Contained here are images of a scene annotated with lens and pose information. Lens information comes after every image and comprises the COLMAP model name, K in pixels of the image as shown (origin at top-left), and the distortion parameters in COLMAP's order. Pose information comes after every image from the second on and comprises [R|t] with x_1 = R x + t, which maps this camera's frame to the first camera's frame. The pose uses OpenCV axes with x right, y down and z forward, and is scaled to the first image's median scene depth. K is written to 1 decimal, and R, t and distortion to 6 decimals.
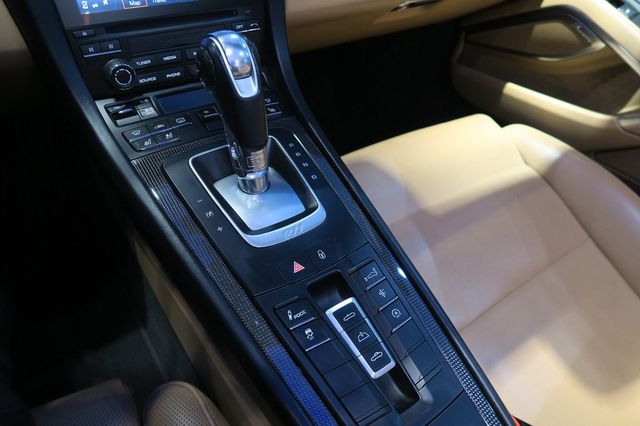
lens RADIAL K [[439.6, 0, 320.0], [0, 439.6, 213.0], [0, 0, 1]] dist [-0.020831, 0.001929]
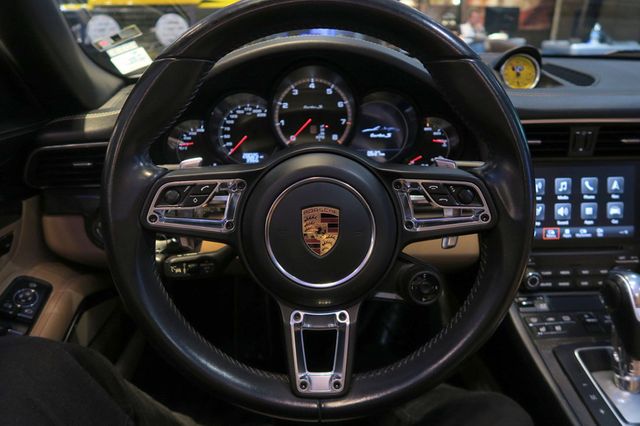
lens RADIAL K [[439.6, 0, 320.0], [0, 439.6, 213.0], [0, 0, 1]] dist [-0.020831, 0.001929]
pose [[0.819087, 0.130807, -0.558557, -0.238464], [-0.315268, 0.916084, -0.247784, 0.068180], [0.479273, 0.379051, 0.791591, -0.582439]]
